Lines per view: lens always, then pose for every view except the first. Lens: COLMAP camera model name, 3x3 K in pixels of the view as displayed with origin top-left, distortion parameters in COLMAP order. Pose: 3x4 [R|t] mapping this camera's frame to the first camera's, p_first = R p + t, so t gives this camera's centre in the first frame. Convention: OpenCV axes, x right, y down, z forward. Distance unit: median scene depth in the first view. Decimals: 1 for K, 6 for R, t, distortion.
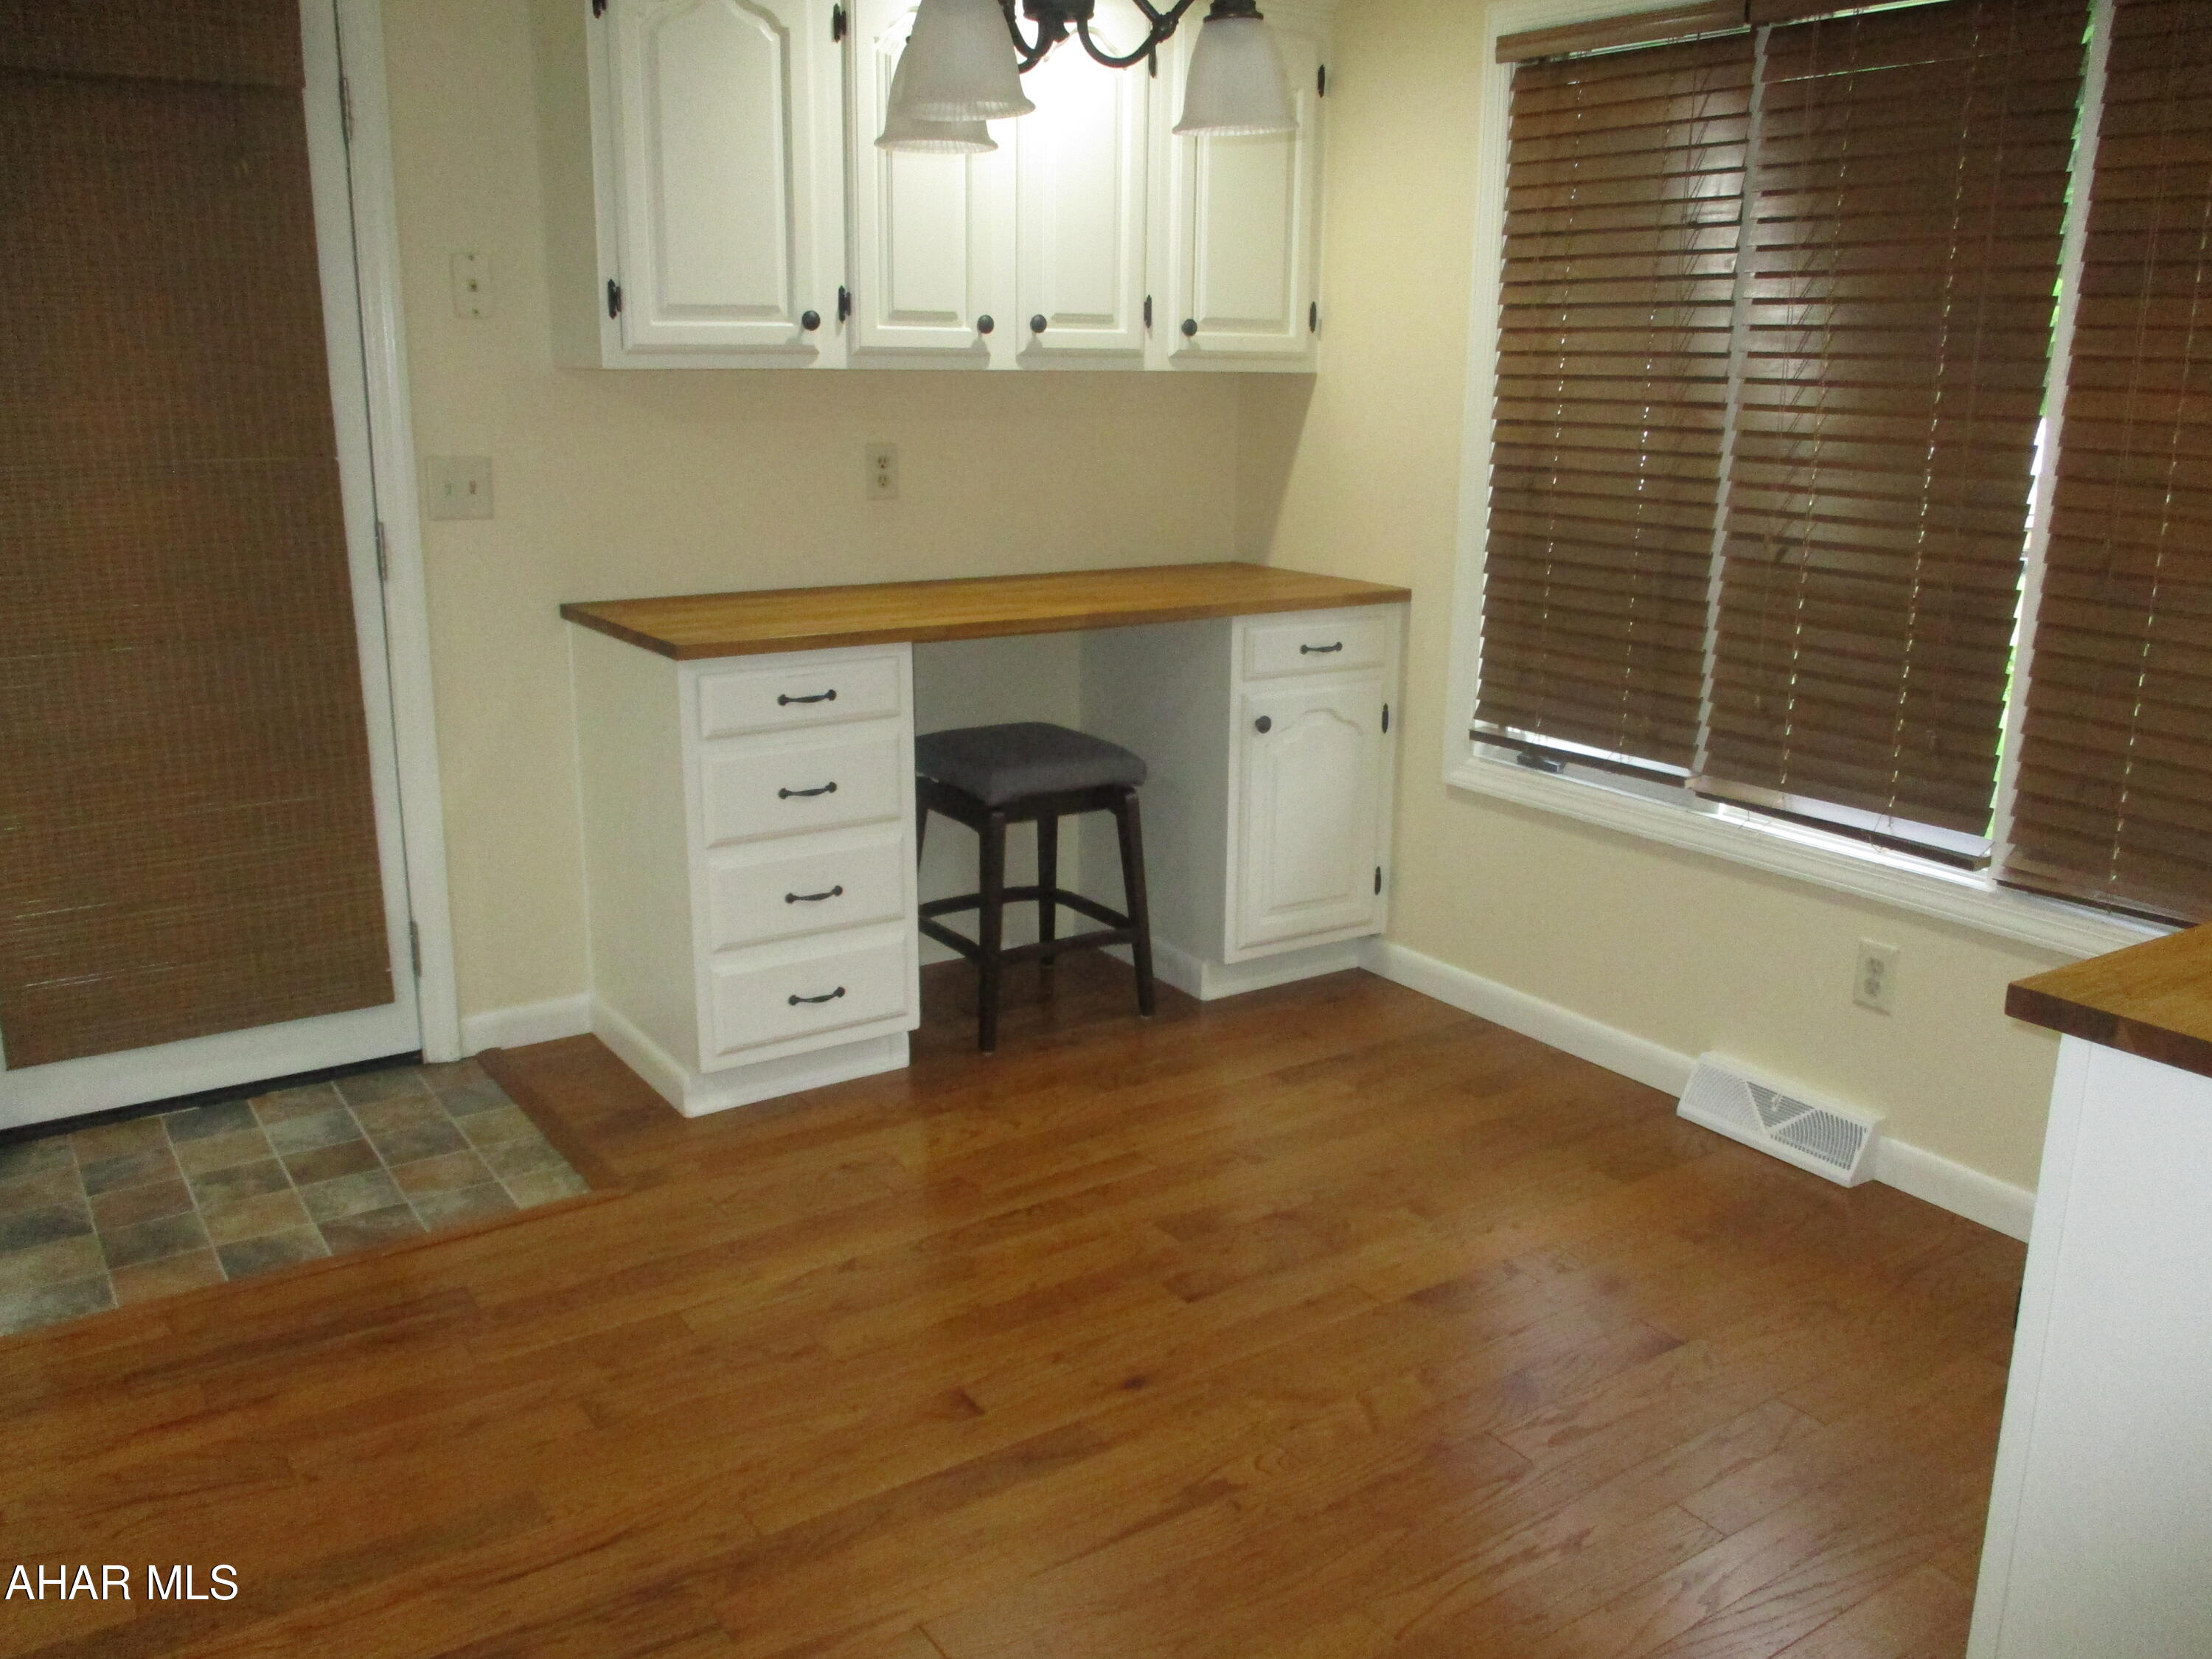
lens RADIAL K [[1841.5, 0, 1117.2], [0, 1841.5, 820.7], [0, 0, 1]] dist [-0.022230, 0.001155]
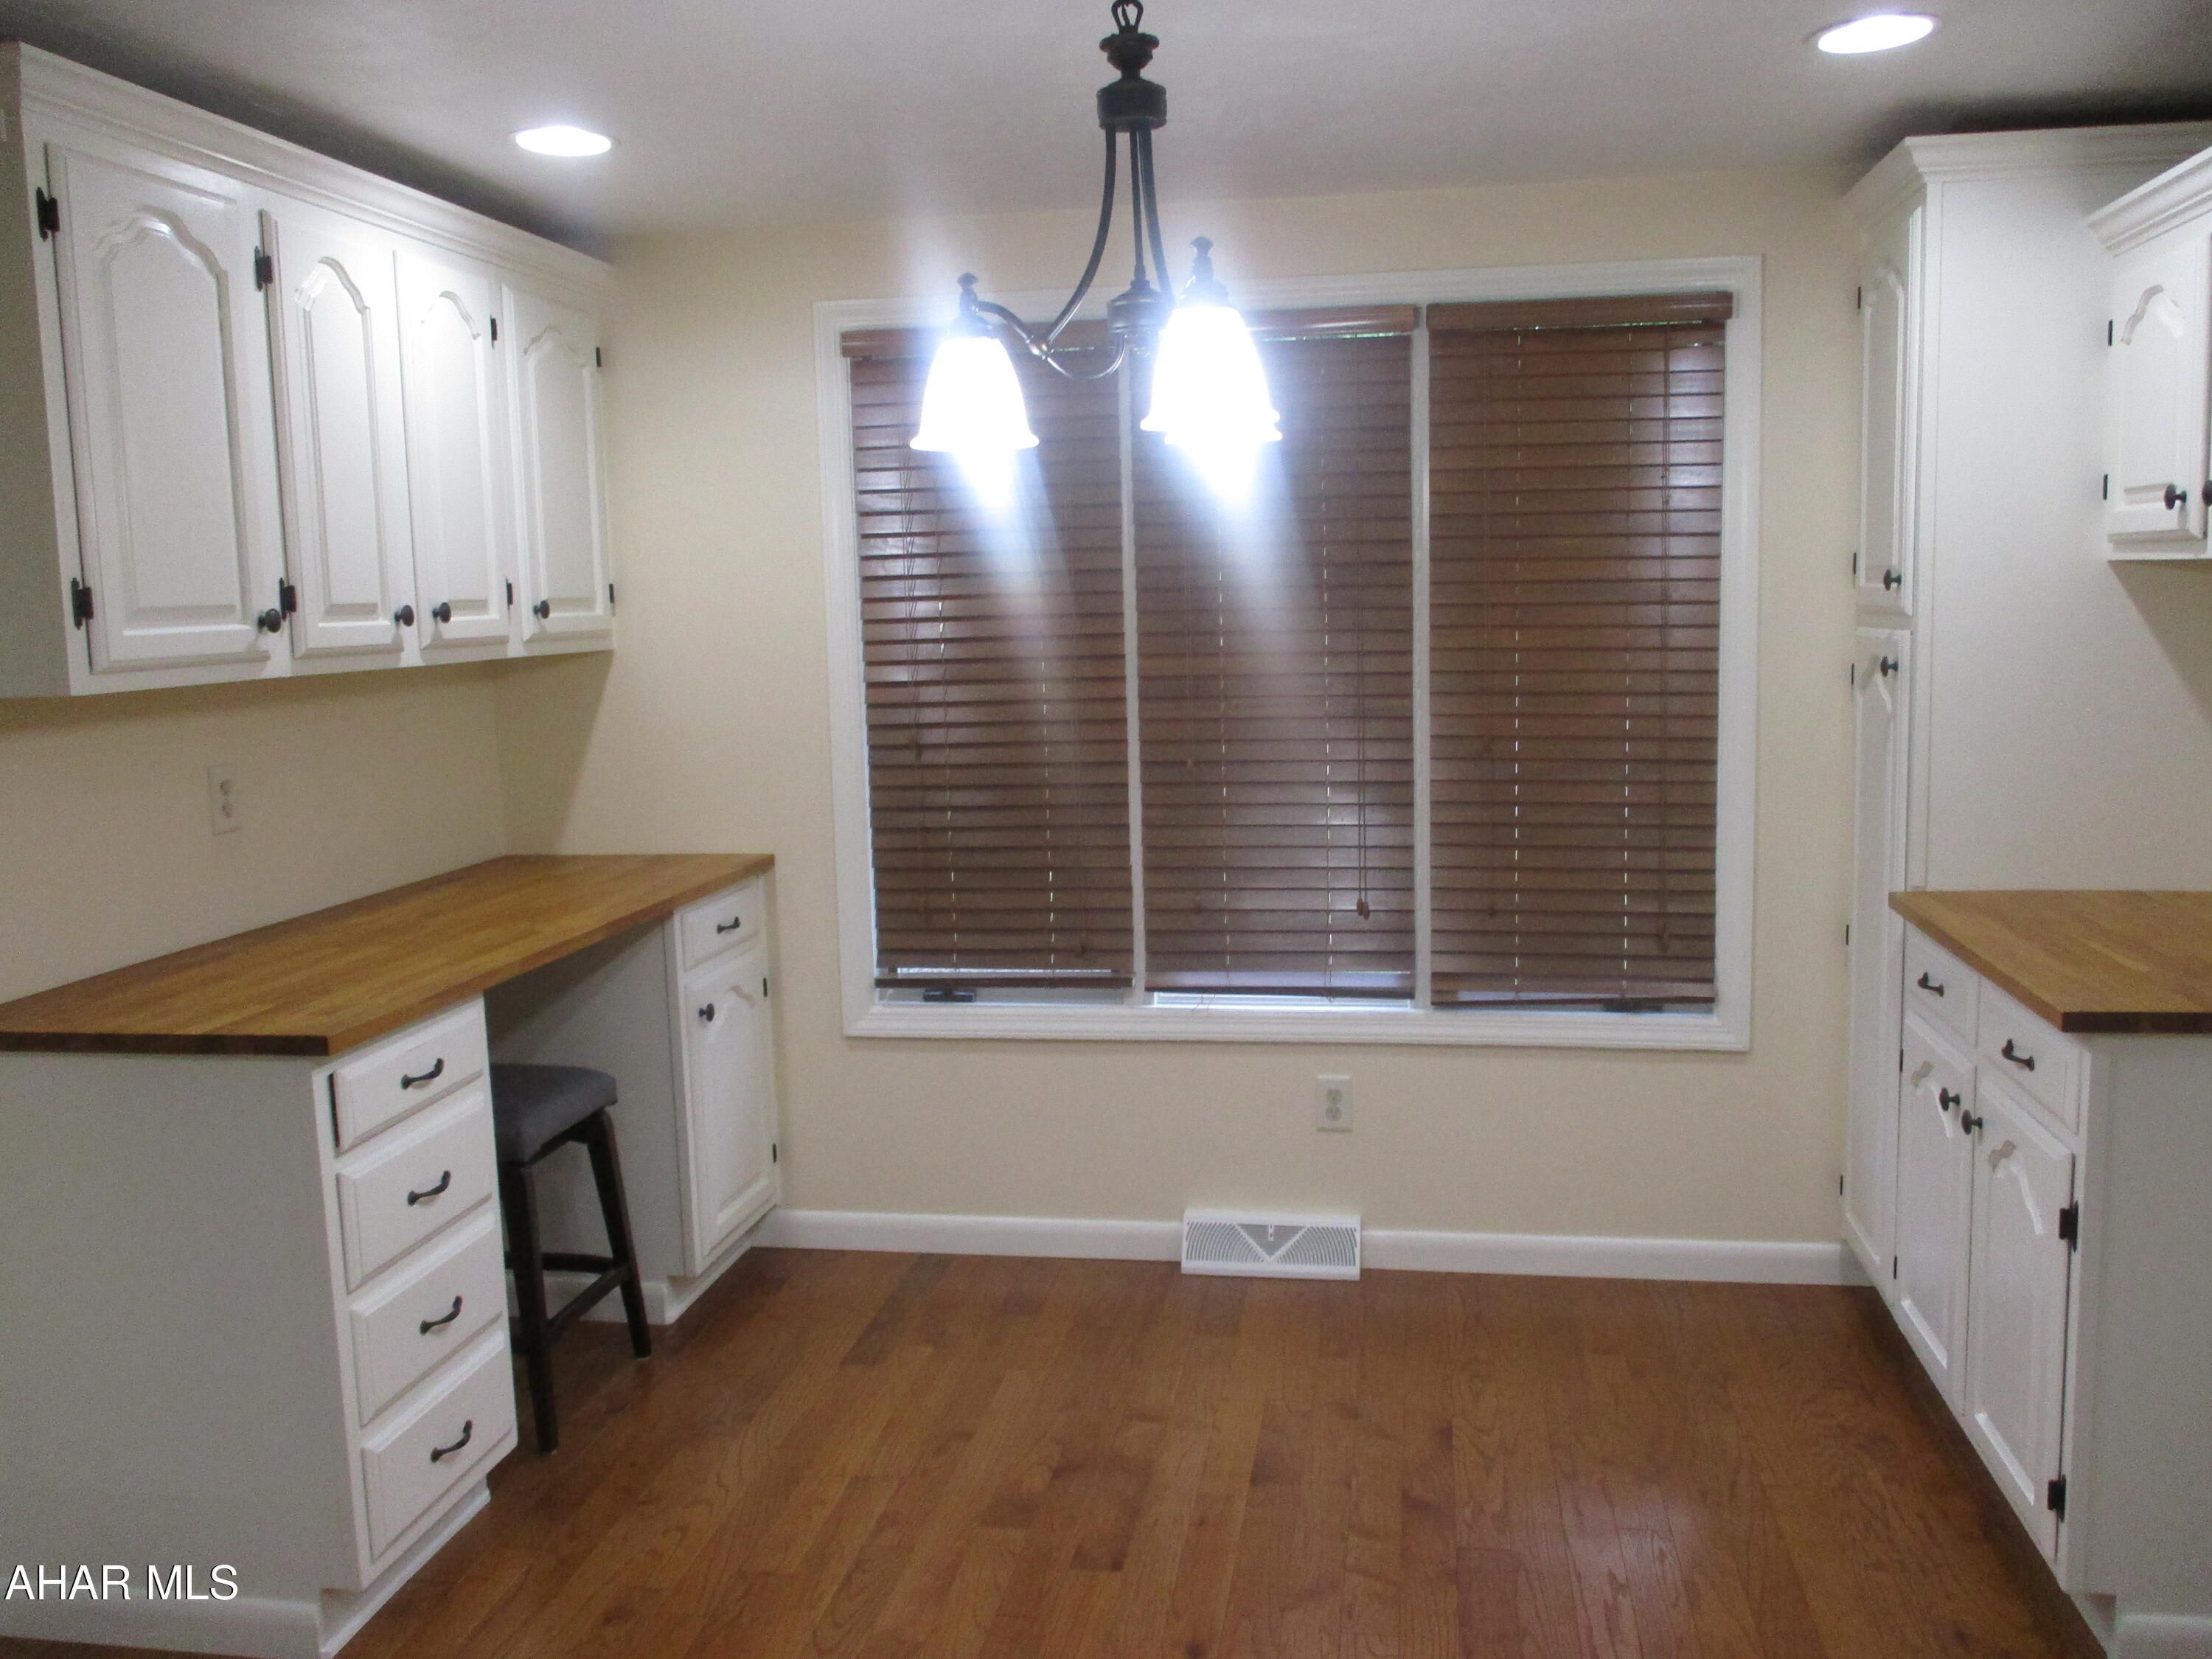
lens RADIAL K [[1841.5, 0, 1118.8], [0, 1841.5, 828.8], [0, 0, 1]] dist [-0.022230, 0.001155]
pose [[0.691781, -0.124408, 0.711310, -0.486467], [0.212281, 0.976558, -0.035653, -0.073563], [-0.690200, 0.175662, 0.701974, 0.188984]]
